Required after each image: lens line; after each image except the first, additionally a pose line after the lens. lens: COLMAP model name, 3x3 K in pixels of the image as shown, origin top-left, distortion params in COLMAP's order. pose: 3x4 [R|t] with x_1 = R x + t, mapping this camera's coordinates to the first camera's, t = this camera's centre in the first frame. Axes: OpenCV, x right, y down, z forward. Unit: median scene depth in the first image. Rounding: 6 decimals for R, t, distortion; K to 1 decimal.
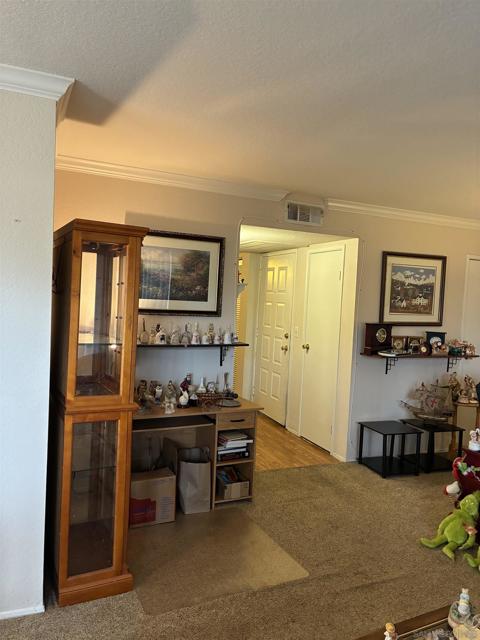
lens RADIAL K [[482.6, 0, 239.6], [0, 482.6, 317.4], [0, 0, 1]] dist [0.012477, -0.016302]
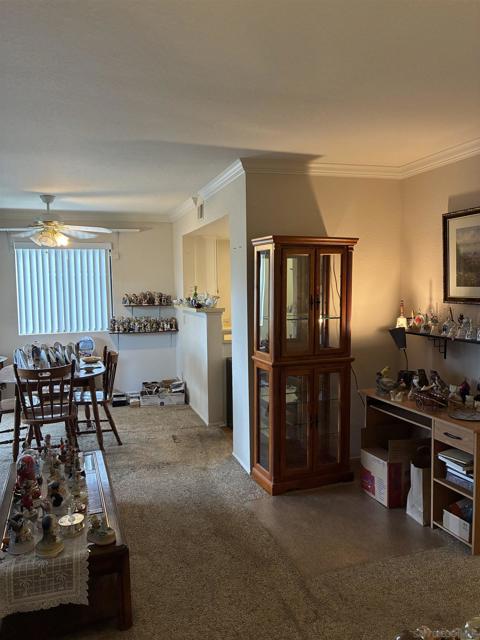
lens RADIAL K [[482.6, 0, 235.5], [0, 482.6, 321.1], [0, 0, 1]] dist [0.012477, -0.016302]
pose [[-0.105915, 0.032362, -0.993848, 0.631559], [-0.043805, 0.998348, 0.037177, 0.009642], [0.993410, 0.047473, -0.104323, 0.558008]]
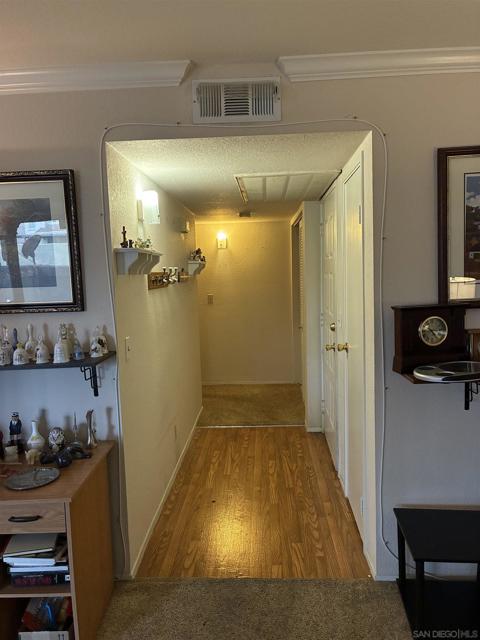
lens RADIAL K [[482.6, 0, 237.7], [0, 482.6, 314.2], [0, 0, 1]] dist [0.012477, -0.016302]
pose [[0.891289, -0.039804, -0.451685, 0.339455], [0.058276, 0.997934, 0.027052, -0.002298], [0.449675, -0.050434, 0.891767, 0.506867]]
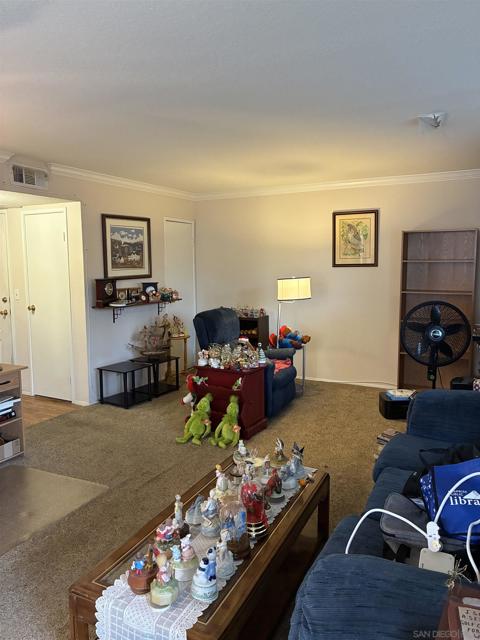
lens RADIAL K [[482.6, 0, 236.9], [0, 482.6, 316.1], [0, 0, 1]] dist [0.012477, -0.016302]
pose [[0.782746, -0.124519, 0.609757, -0.173306], [0.072835, 0.991375, 0.108951, -0.002005], [-0.618064, -0.040870, 0.785065, -0.080021]]
